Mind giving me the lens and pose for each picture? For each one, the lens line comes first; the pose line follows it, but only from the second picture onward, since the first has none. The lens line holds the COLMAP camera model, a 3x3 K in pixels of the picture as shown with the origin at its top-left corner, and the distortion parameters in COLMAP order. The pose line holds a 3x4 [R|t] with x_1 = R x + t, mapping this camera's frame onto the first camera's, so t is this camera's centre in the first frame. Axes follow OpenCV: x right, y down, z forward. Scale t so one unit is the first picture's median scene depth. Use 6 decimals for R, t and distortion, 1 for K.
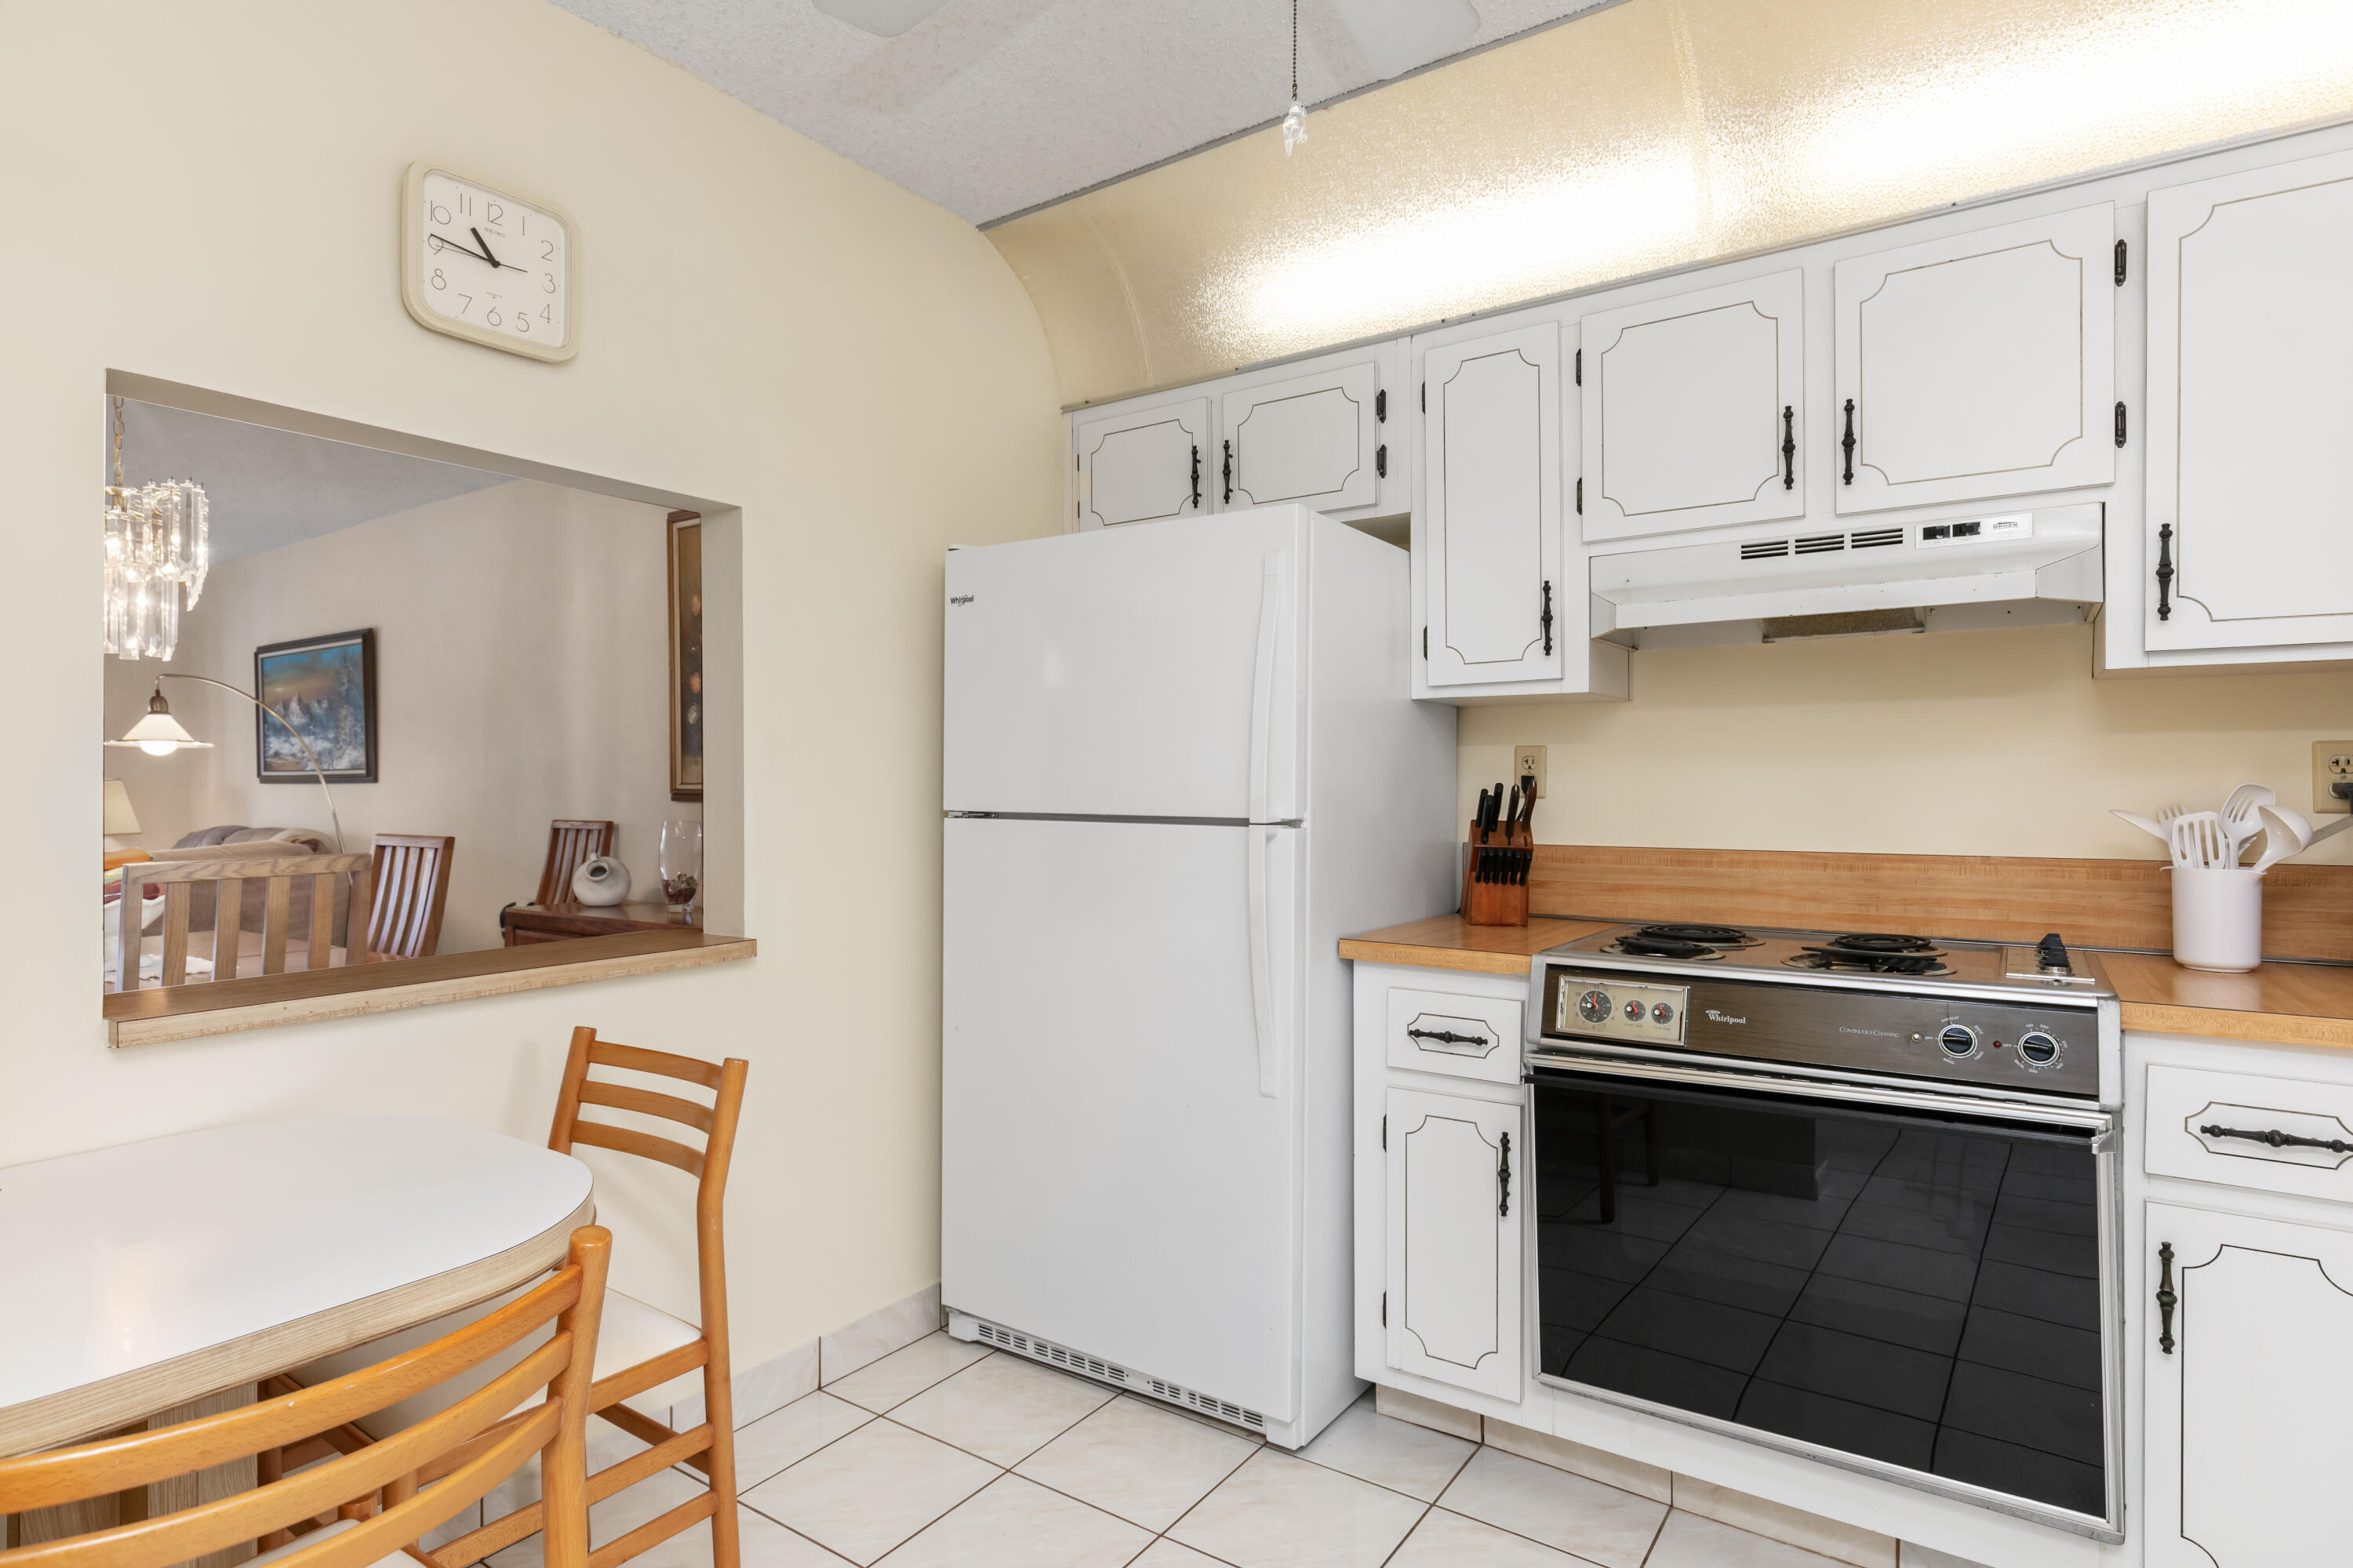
lens RADIAL K [[1224.6, 0, 1177.2], [0, 1224.6, 783.6], [0, 0, 1]] dist [0.002008, -0.002442]
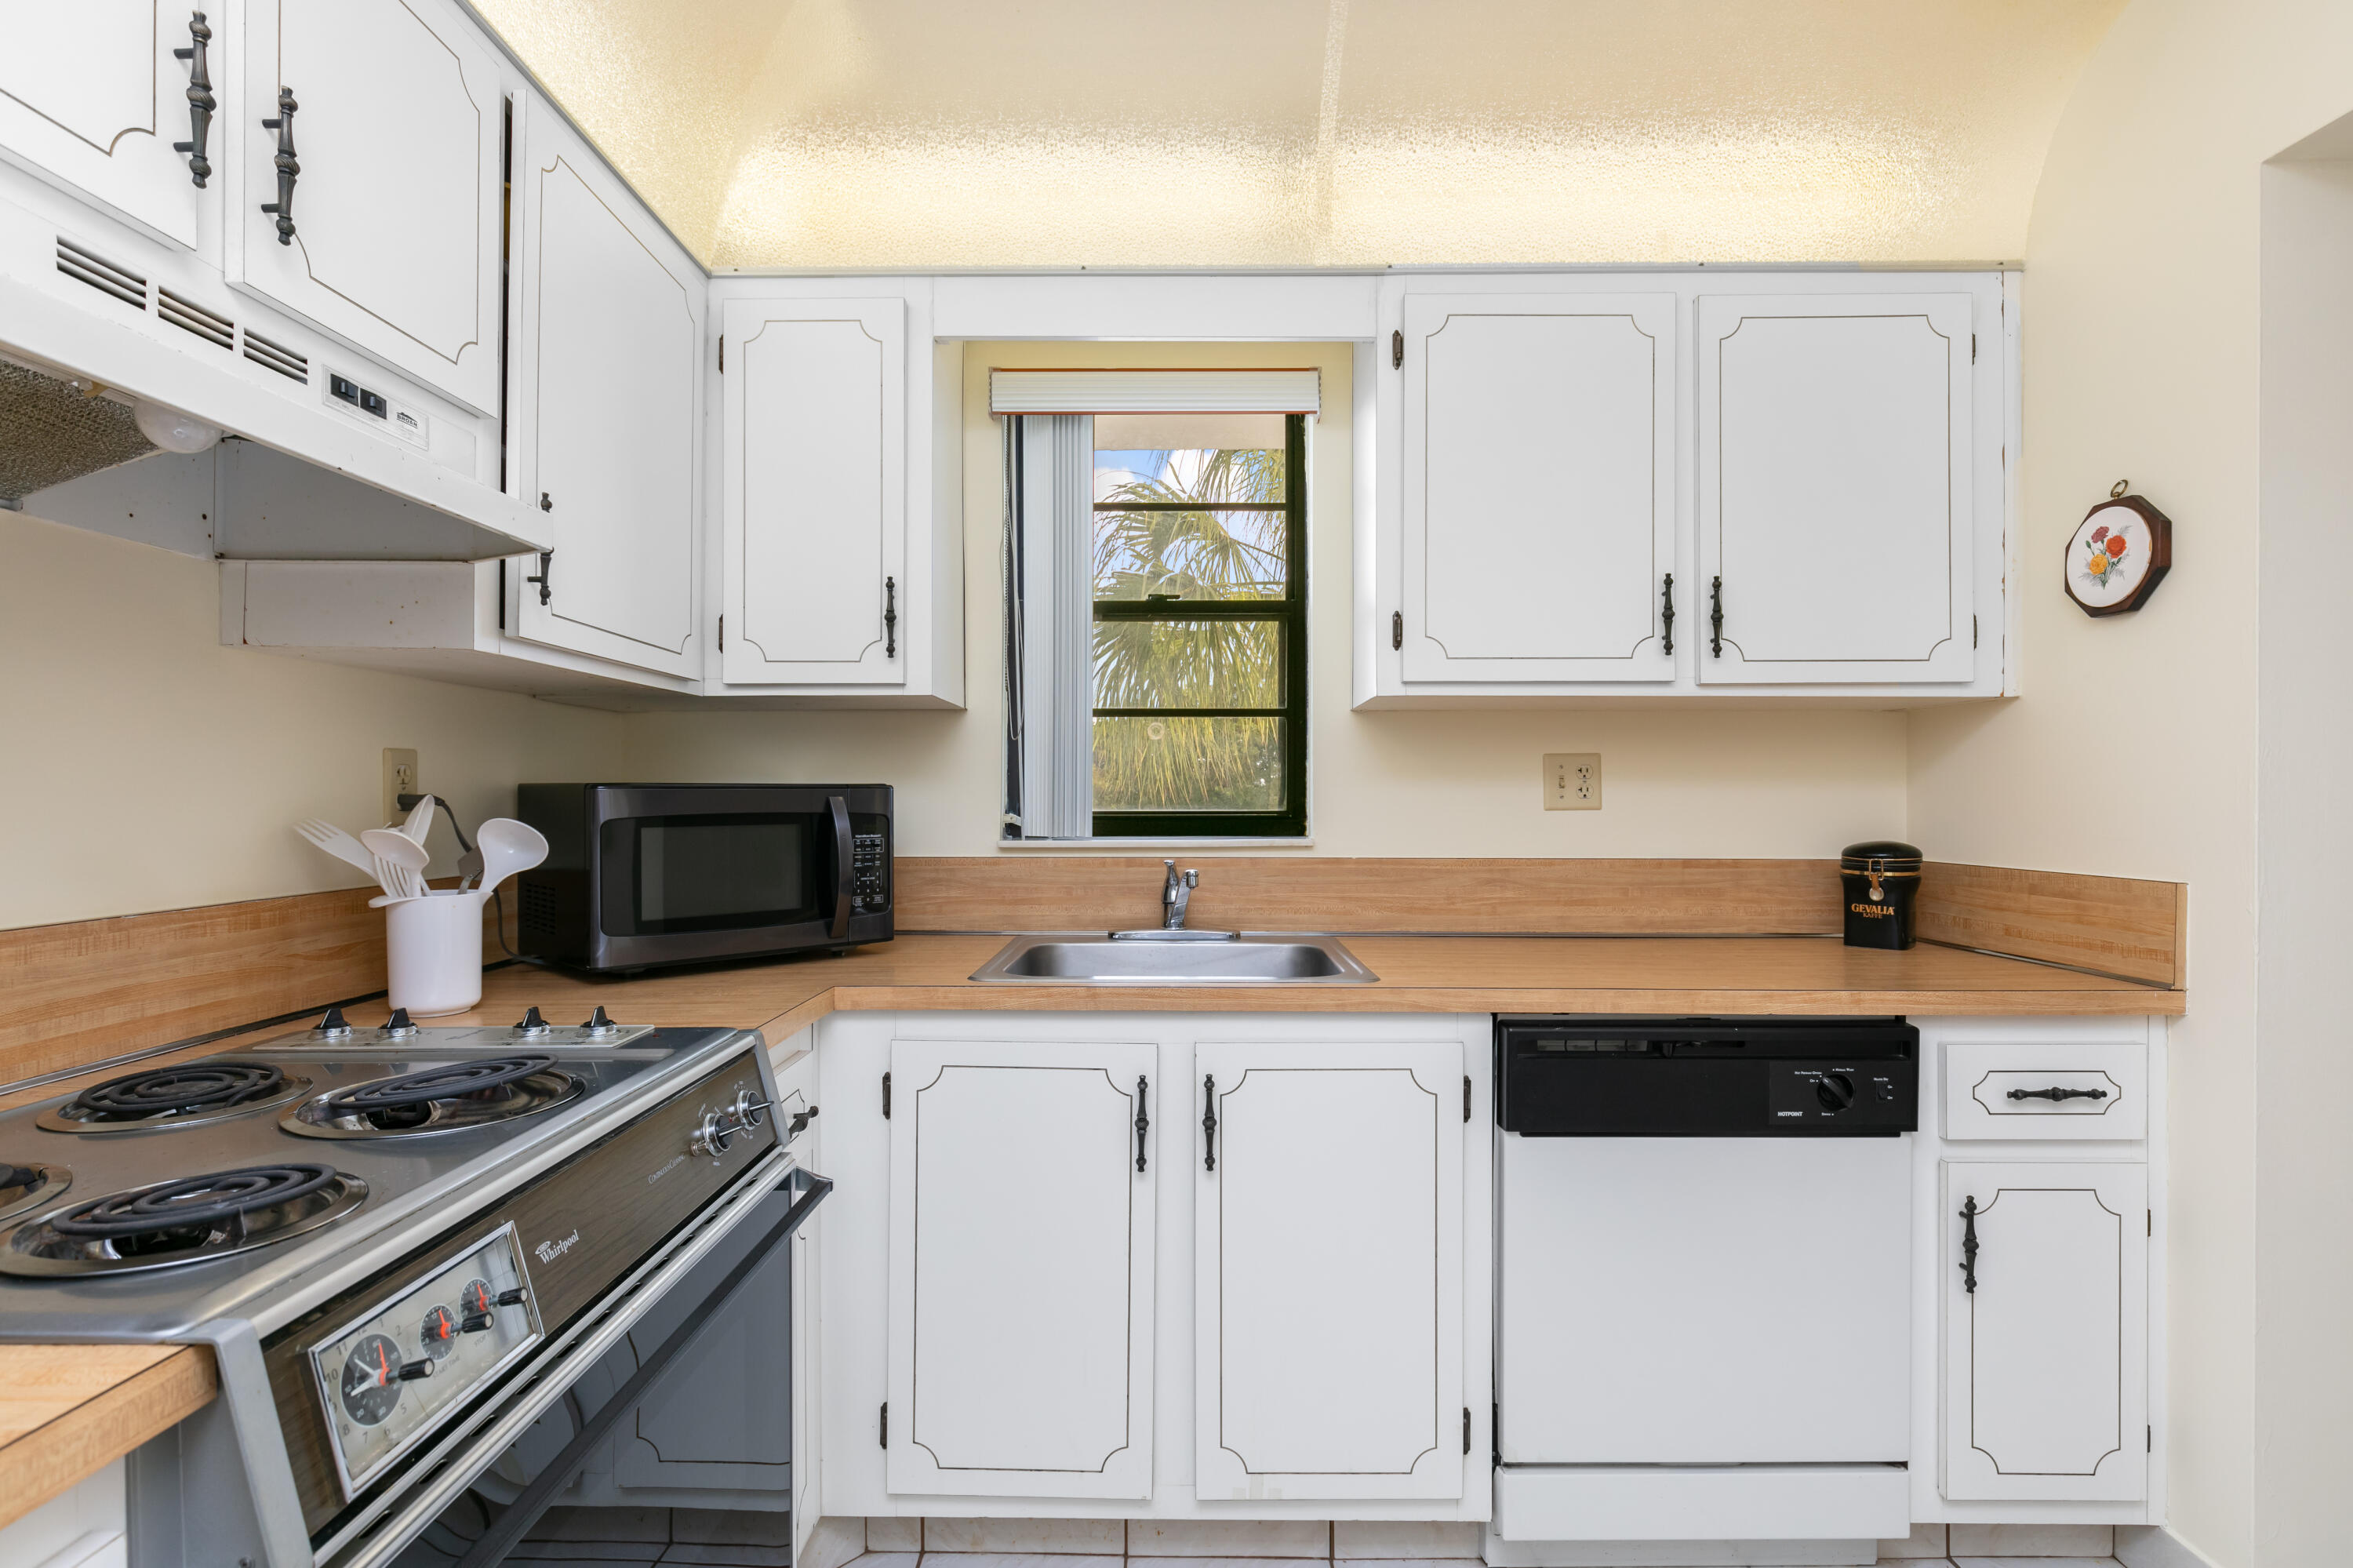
lens RADIAL K [[1134.2, 0, 1166.4], [0, 1134.2, 793.6], [0, 0, 1]] dist [-0.002374, 0.000492]
pose [[-0.550416, 0.001914, 0.834888, -0.080276], [0.000850, 0.999998, -0.001731, 0.000591], [-0.834890, -0.000243, -0.550416, 0.883548]]
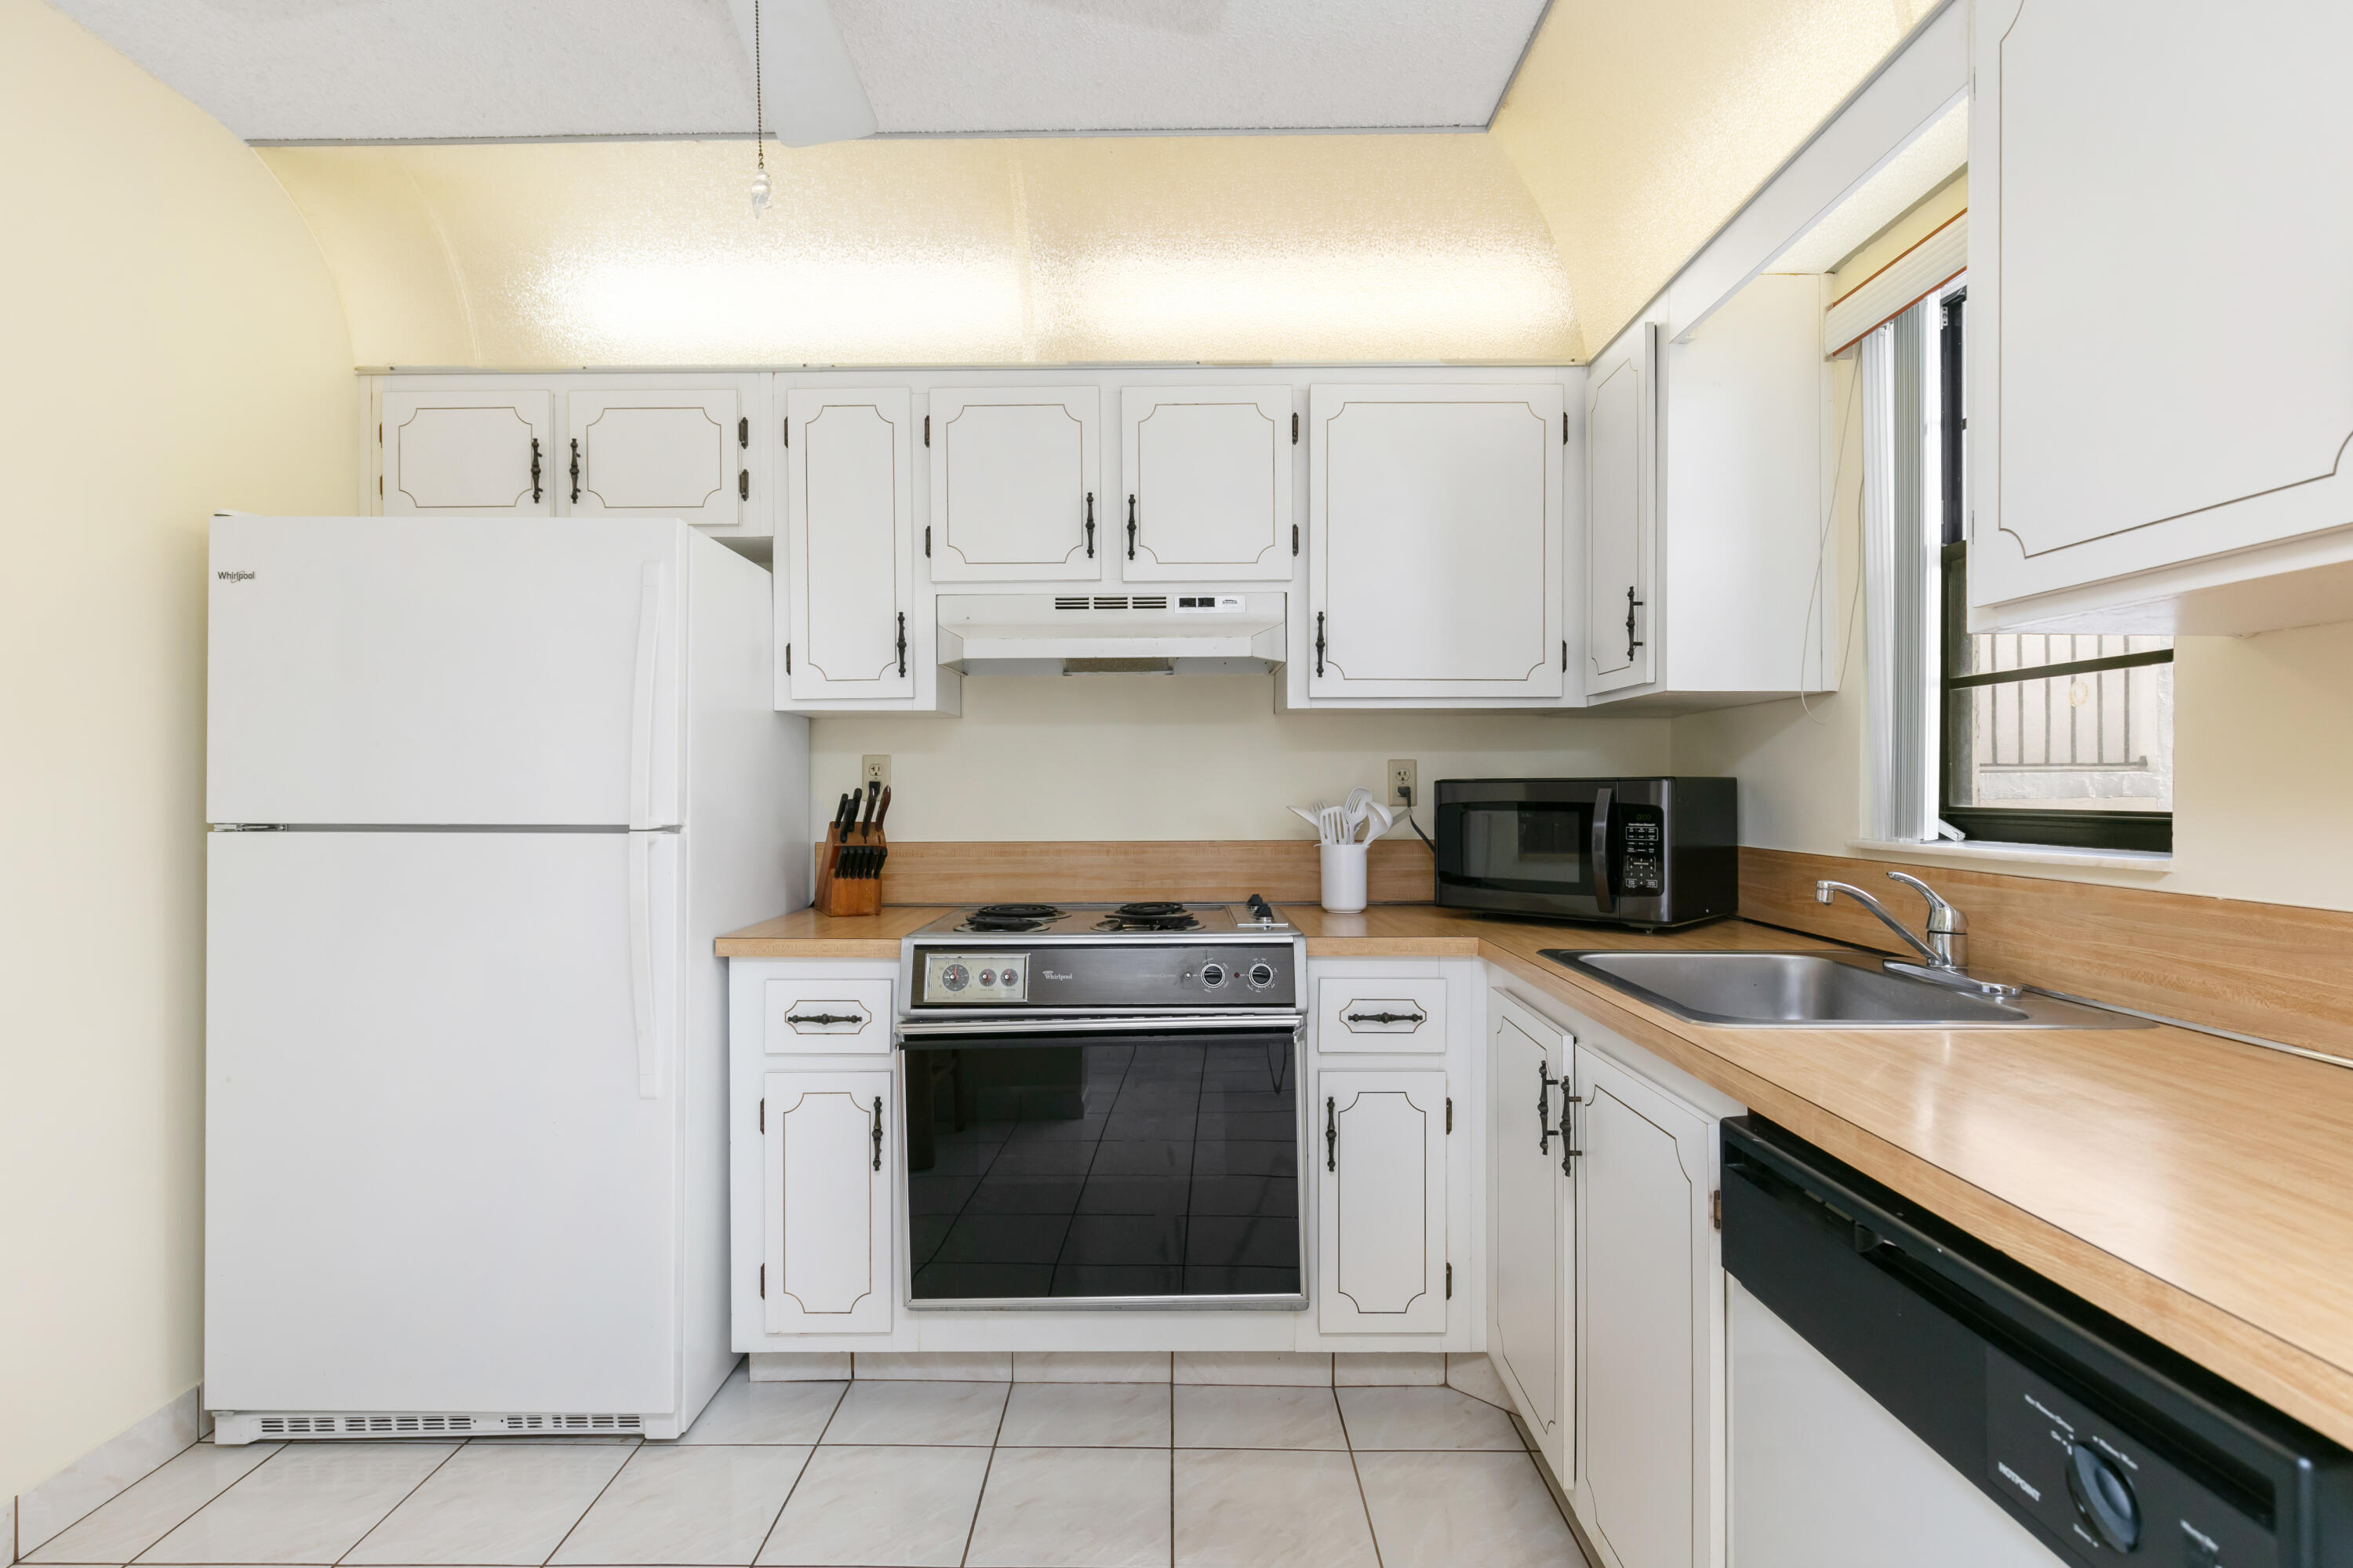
lens RADIAL K [[1134.2, 0, 1169.7], [0, 1134.2, 783.9], [0, 0, 1]] dist [-0.002374, 0.000492]
pose [[0.825042, -0.001329, 0.565070, -0.095621], [0.002369, 0.999997, -0.001106, -0.003006], [-0.565067, 0.002251, 0.825042, -0.019410]]
